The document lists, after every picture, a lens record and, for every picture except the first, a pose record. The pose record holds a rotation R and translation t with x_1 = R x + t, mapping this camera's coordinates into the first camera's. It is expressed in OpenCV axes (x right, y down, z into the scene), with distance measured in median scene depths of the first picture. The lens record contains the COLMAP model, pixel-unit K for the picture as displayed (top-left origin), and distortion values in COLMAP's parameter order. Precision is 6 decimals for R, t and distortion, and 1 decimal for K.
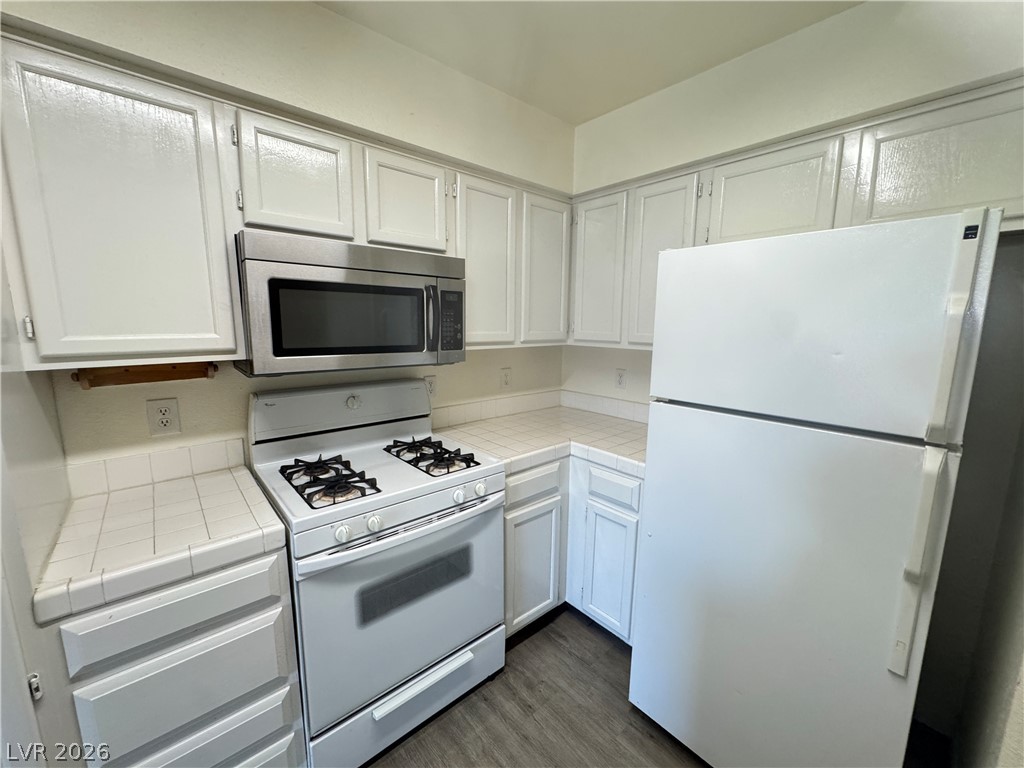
lens RADIAL K [[409.1, 0, 512.0], [0, 409.1, 384.0], [0, 0, 1]] dist [-0.004637, 0.000258]
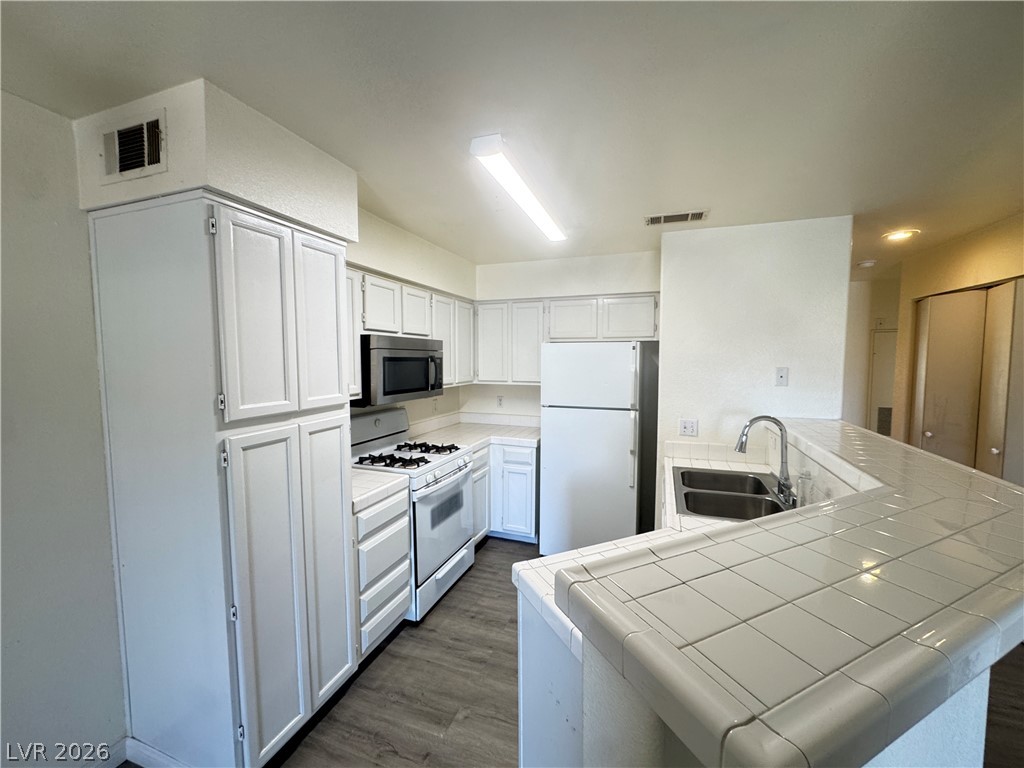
lens RADIAL K [[409.1, 0, 512.0], [0, 409.1, 384.0], [0, 0, 1]] dist [-0.004637, 0.000258]
pose [[0.879264, -0.040667, 0.474596, -0.776914], [0.081359, 0.994530, -0.065512, 0.044265], [-0.469336, 0.096215, 0.877762, -0.824244]]
